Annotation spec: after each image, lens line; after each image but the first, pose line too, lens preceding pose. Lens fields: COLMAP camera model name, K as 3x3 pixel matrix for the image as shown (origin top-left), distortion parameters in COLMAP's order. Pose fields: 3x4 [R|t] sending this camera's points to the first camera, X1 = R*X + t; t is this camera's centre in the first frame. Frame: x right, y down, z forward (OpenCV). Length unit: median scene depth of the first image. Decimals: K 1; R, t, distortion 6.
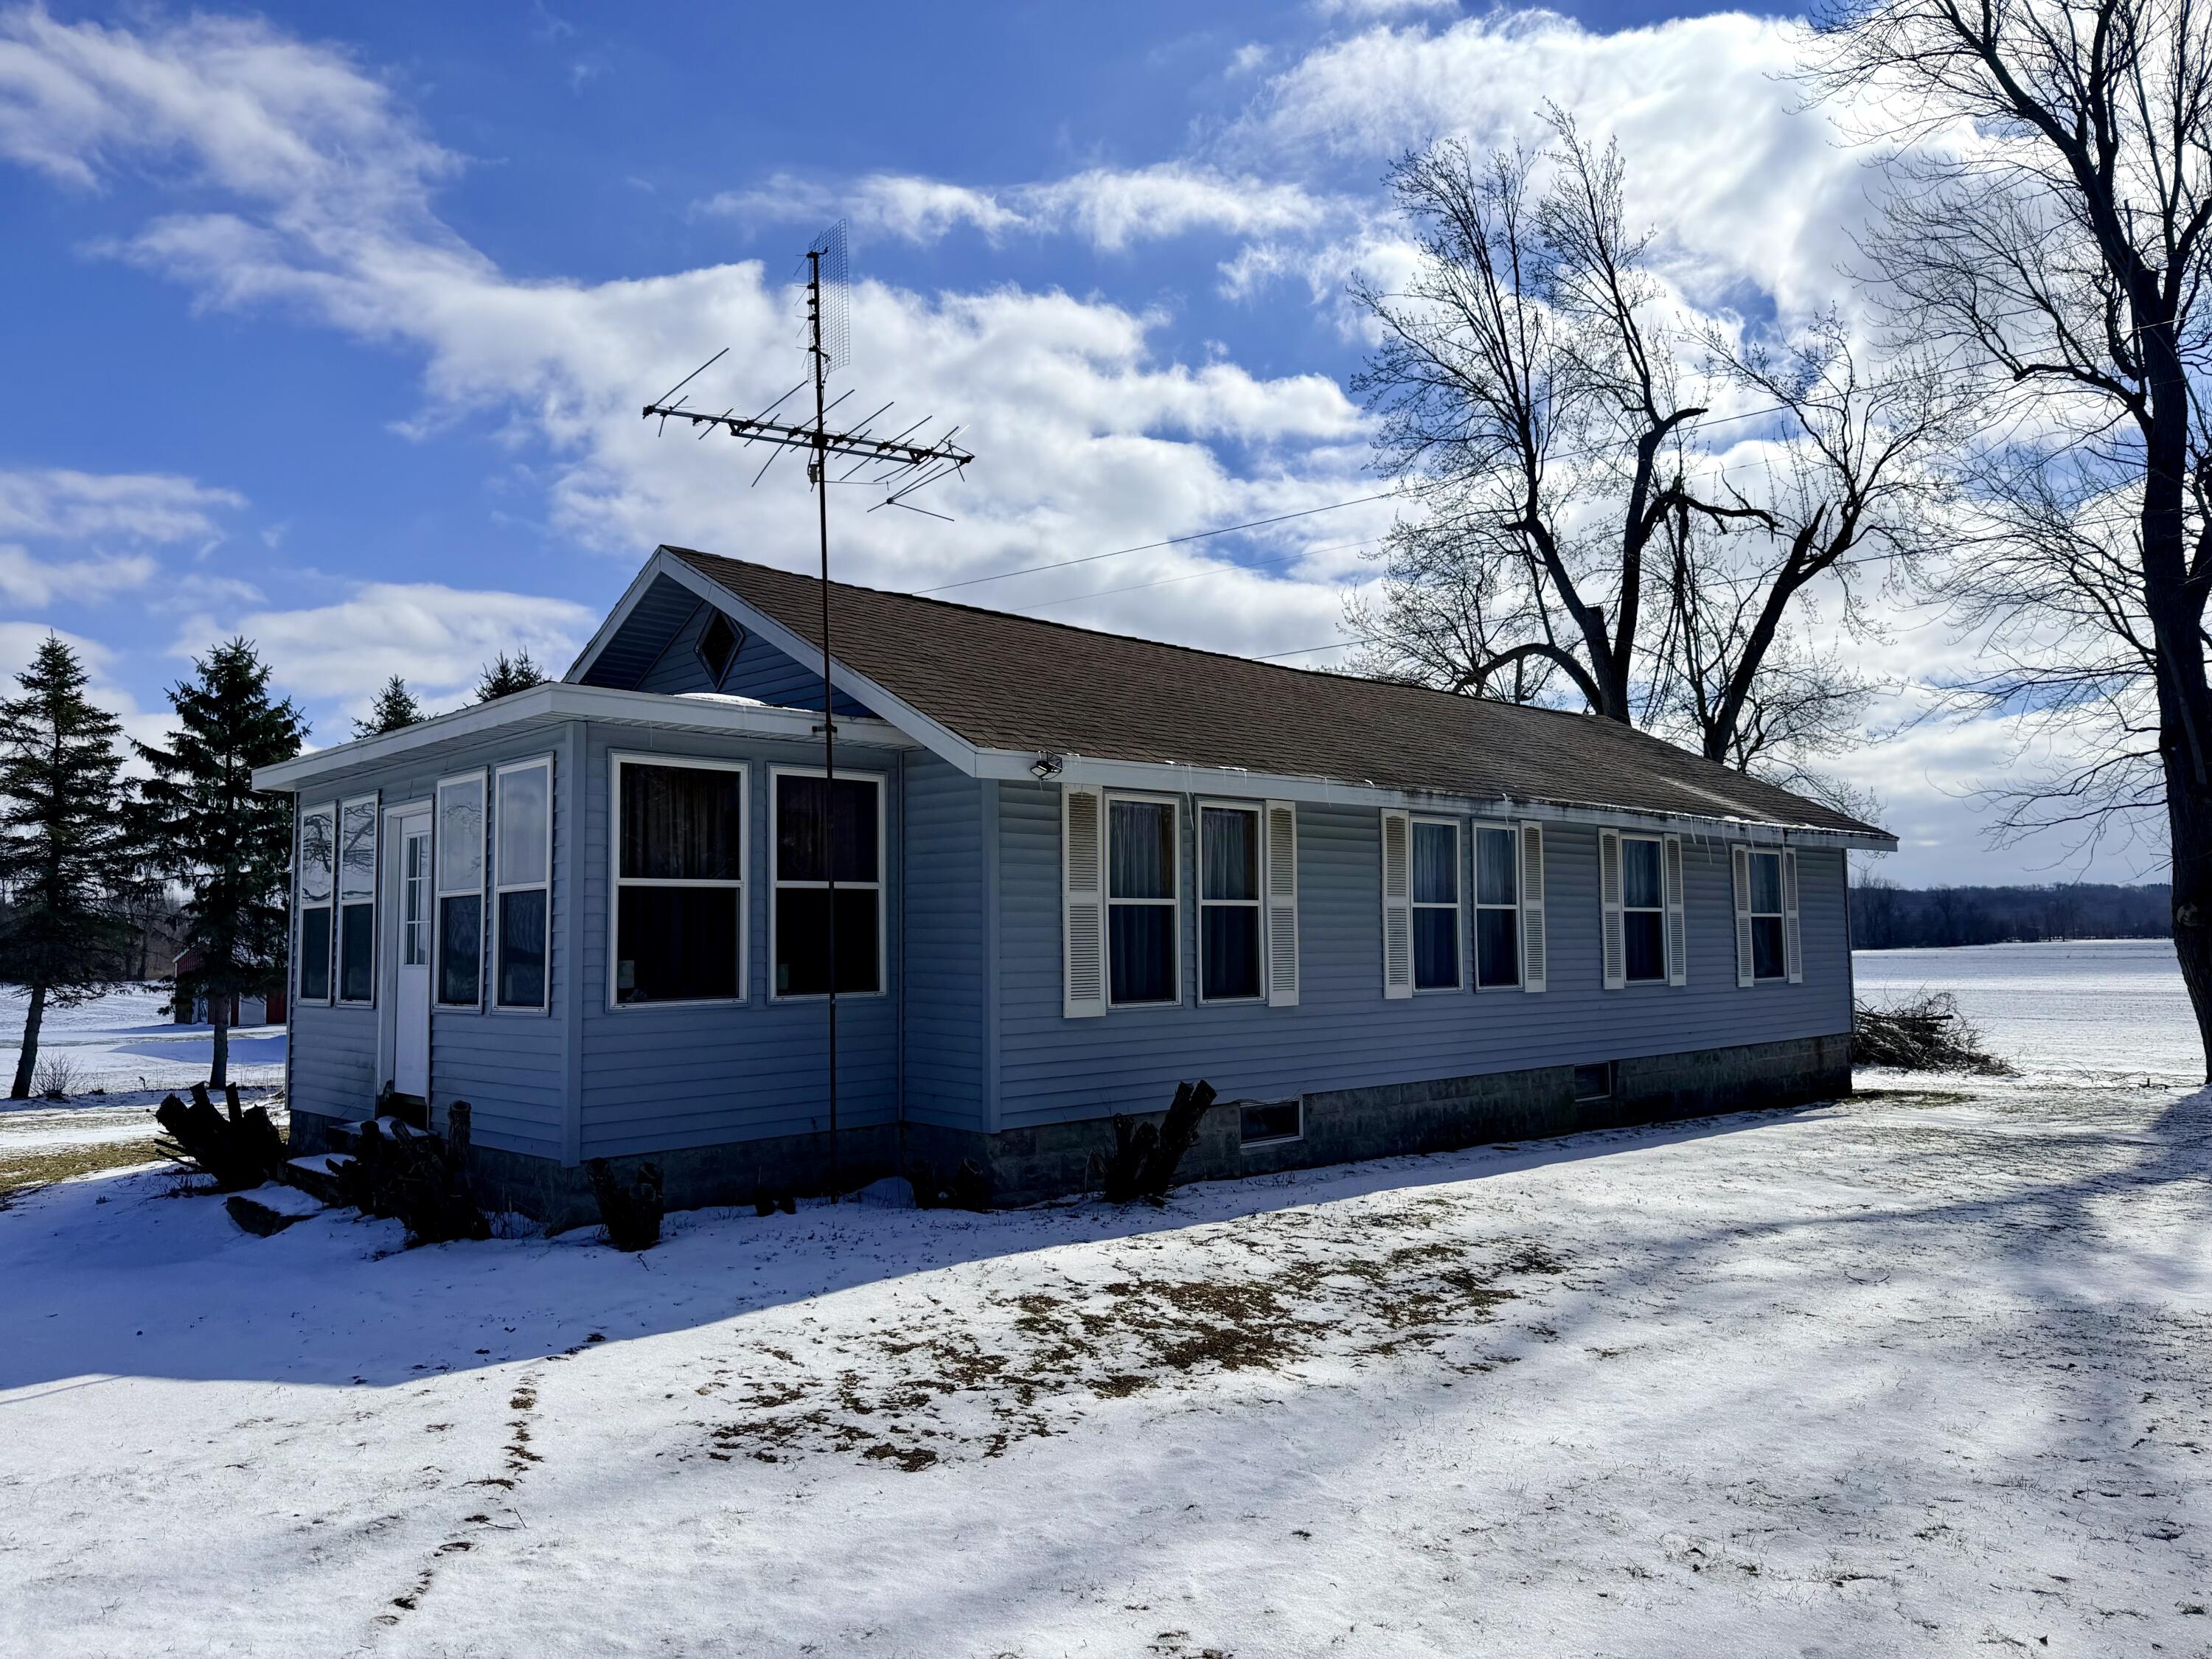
lens RADIAL K [[1557.1, 0, 1106.0], [0, 1557.1, 829.5], [0, 0, 1]] dist [0.073988, -0.090556]
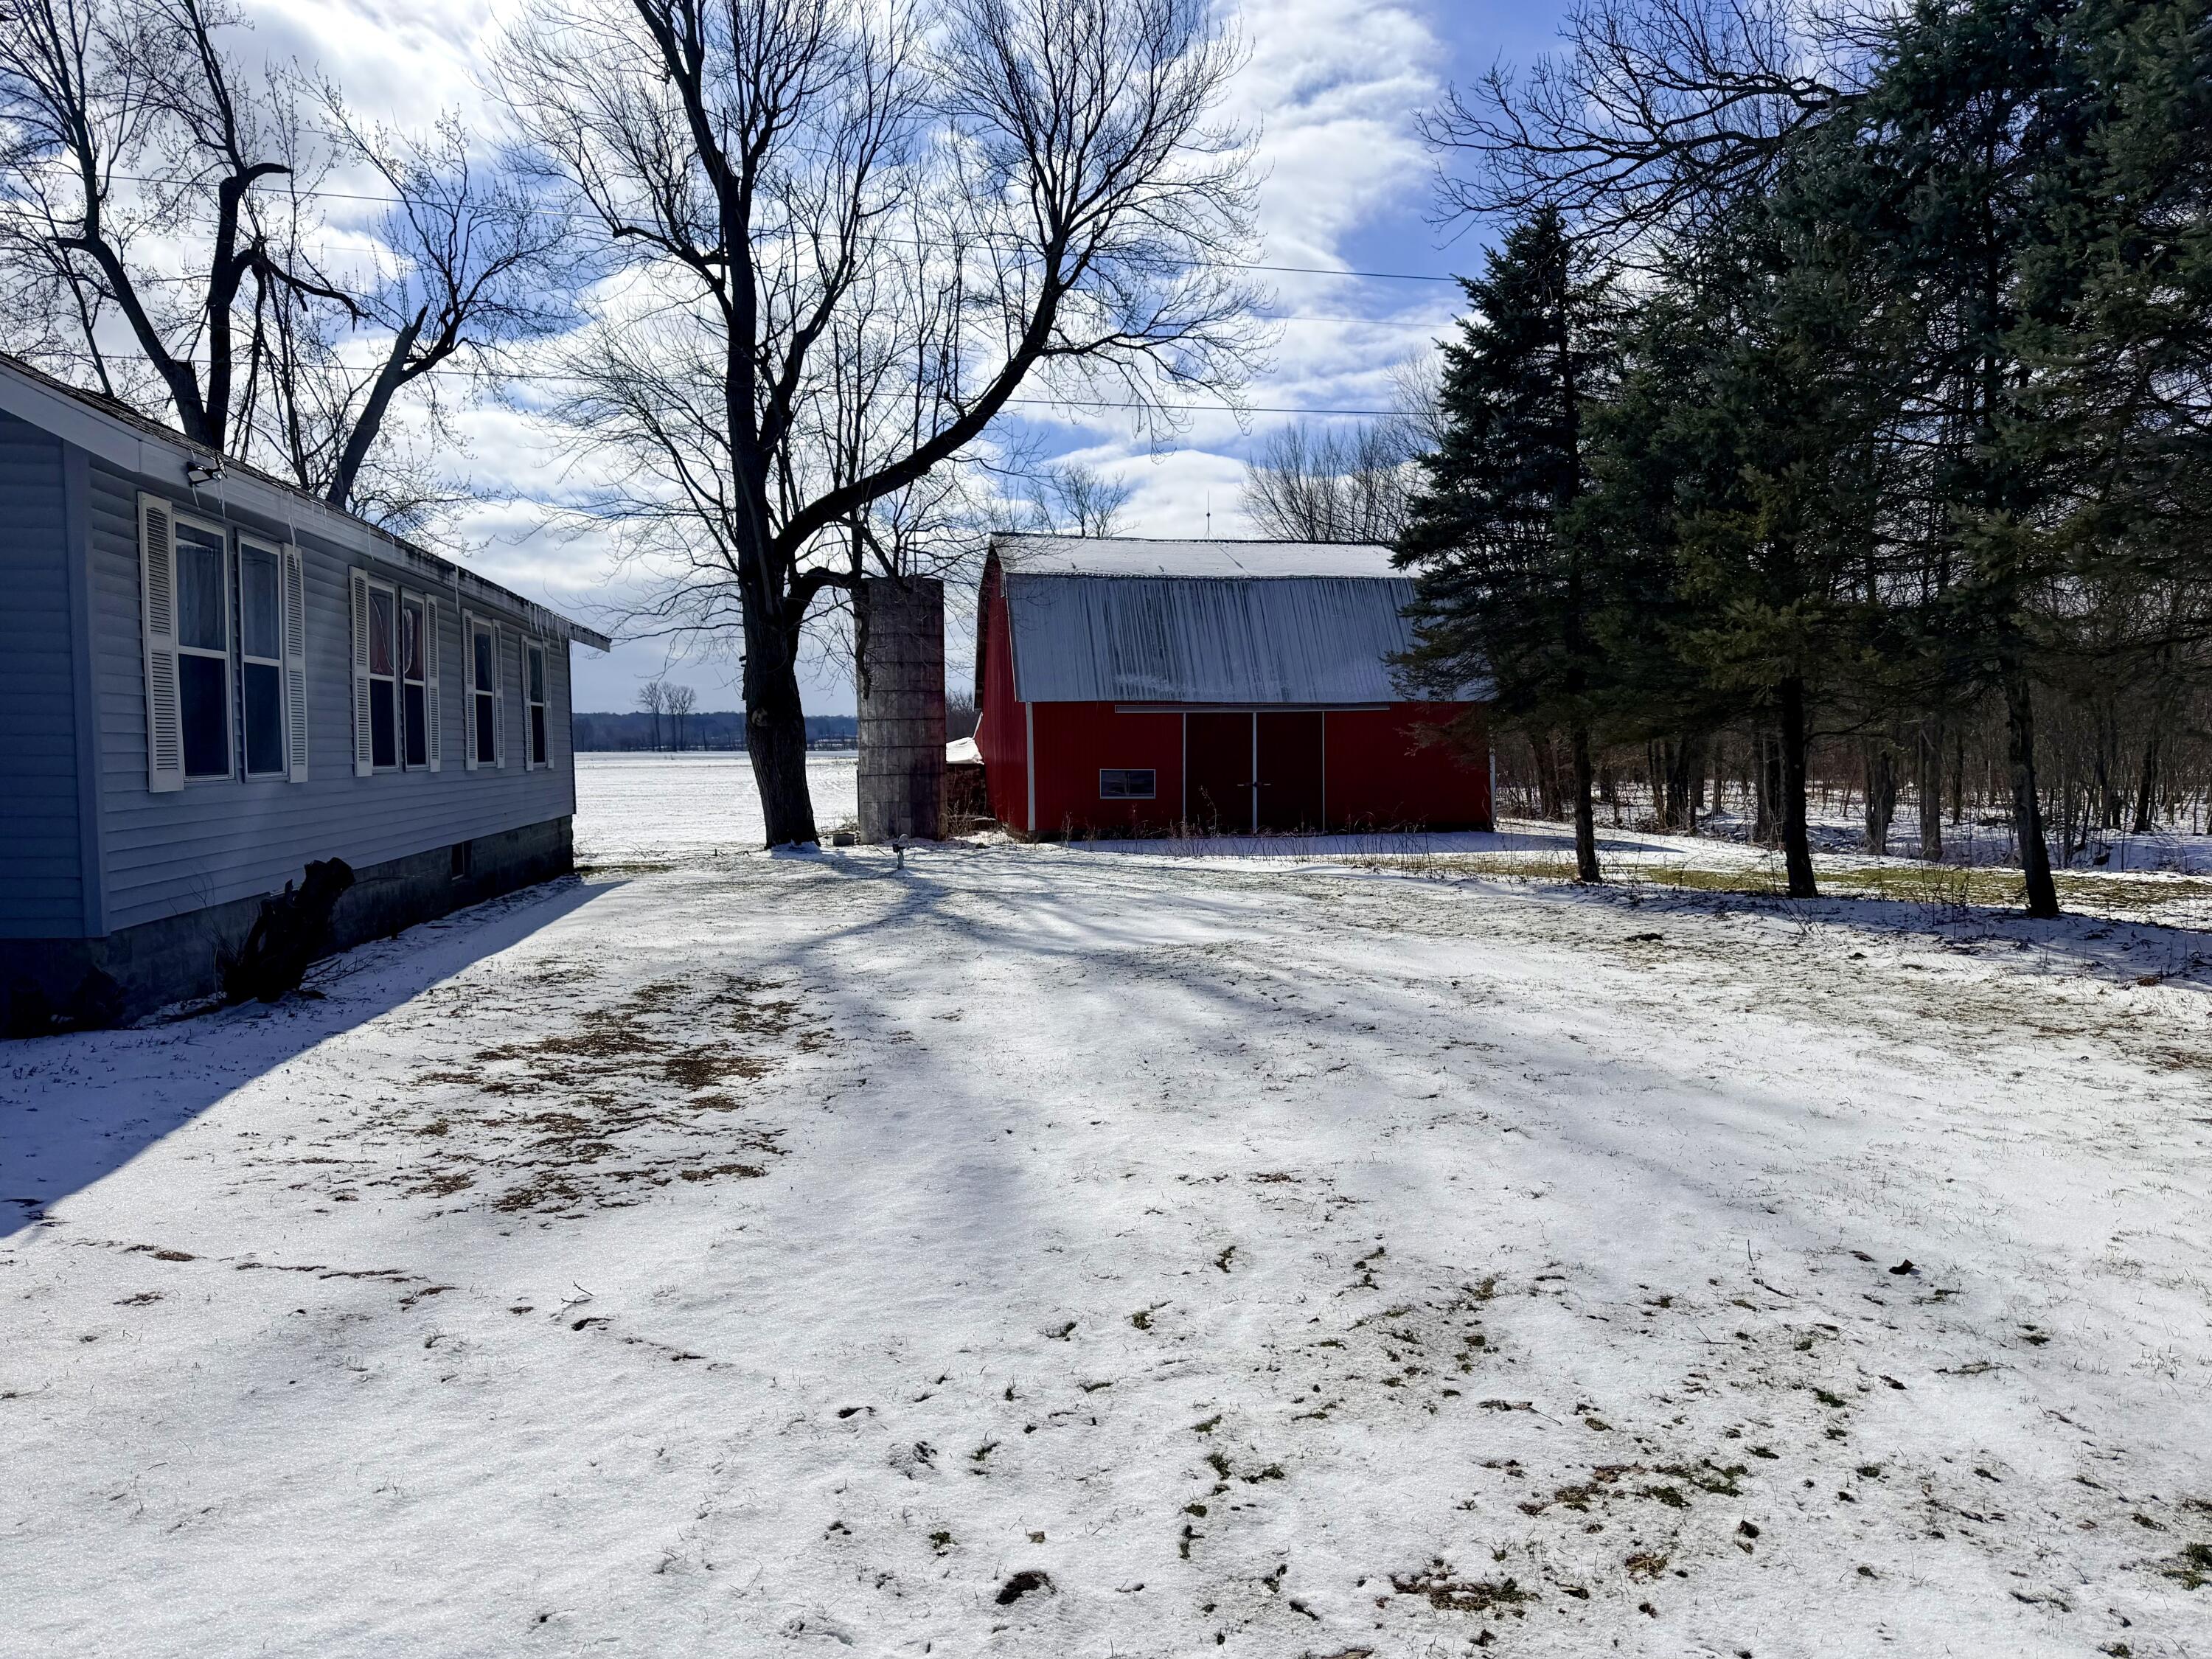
lens RADIAL K [[1557.1, 0, 1106.0], [0, 1557.1, 829.5], [0, 0, 1]] dist [0.073988, -0.090556]
pose [[0.556144, -0.041505, 0.830049, -0.180057], [-0.054707, 0.994758, 0.086395, 0.018266], [-0.829283, -0.093457, 0.550958, 0.059791]]
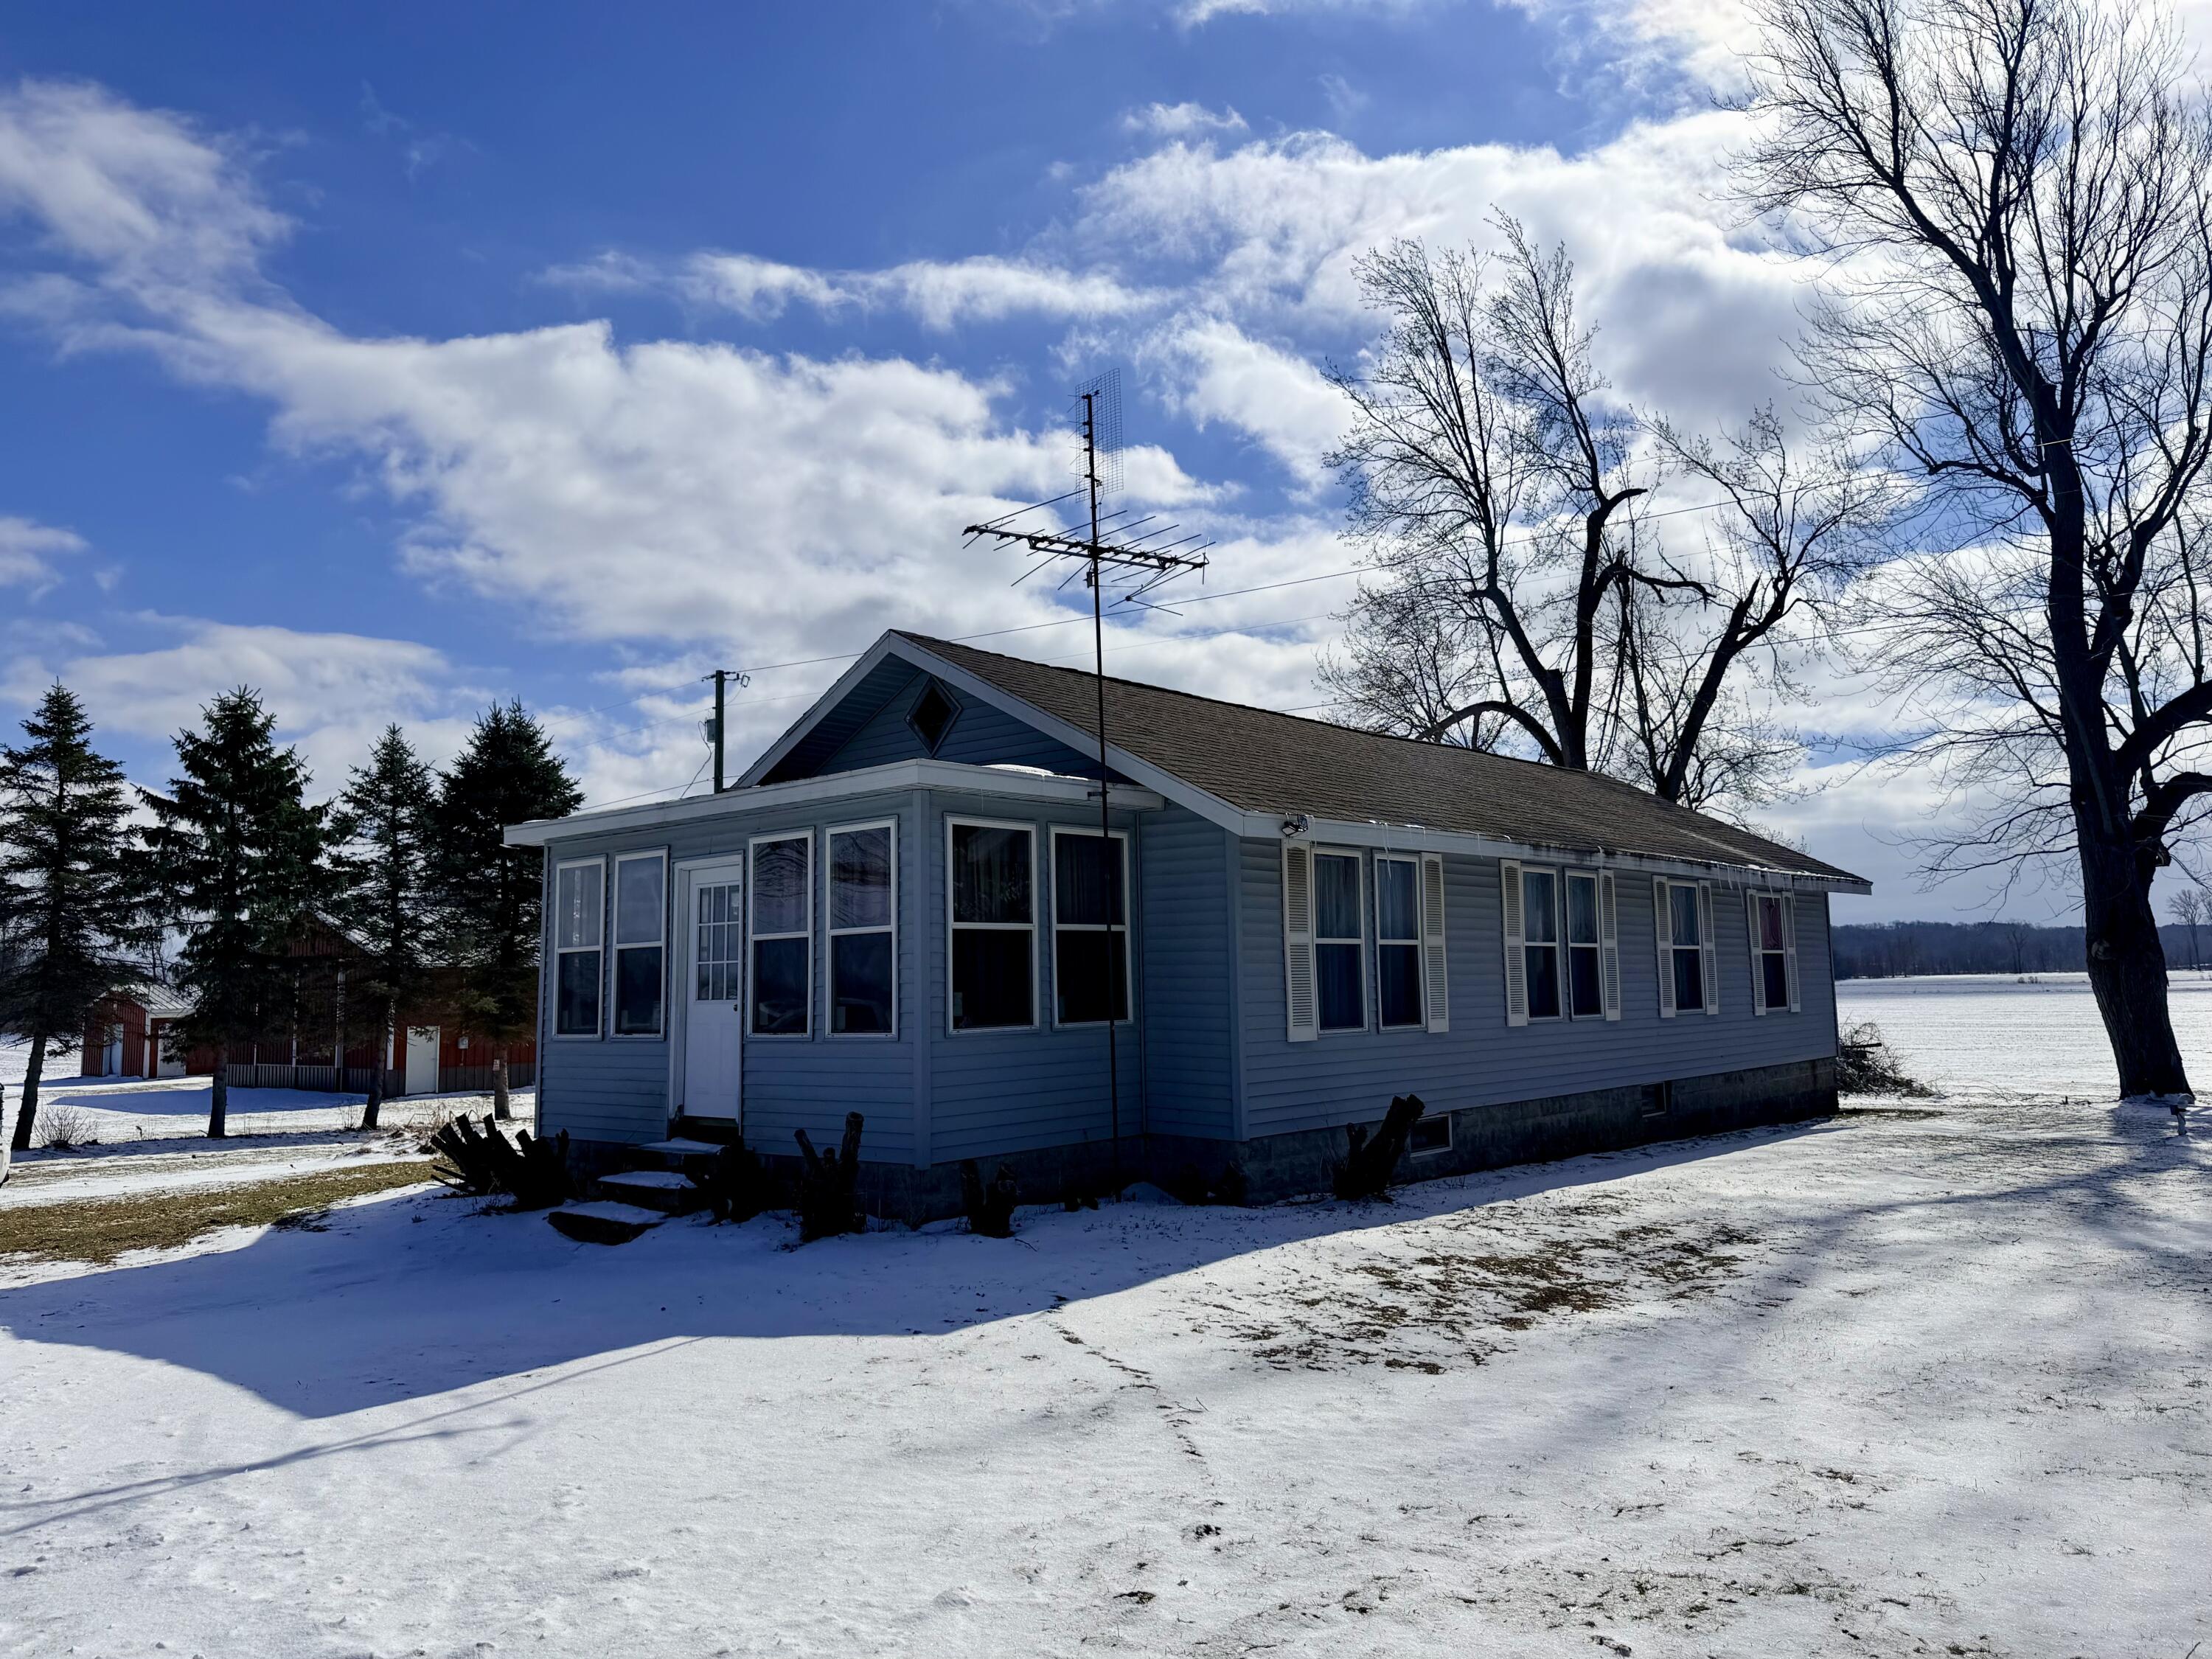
lens RADIAL K [[1563.9, 0, 1106.4], [0, 1563.9, 799.8], [0, 0, 1]] dist [0.109959, -0.164219]
pose [[0.996182, 0.002043, 0.087281, -0.111241], [0.001888, 0.998988, -0.044941, -0.002994], [-0.087285, 0.044934, 0.995169, -0.069185]]
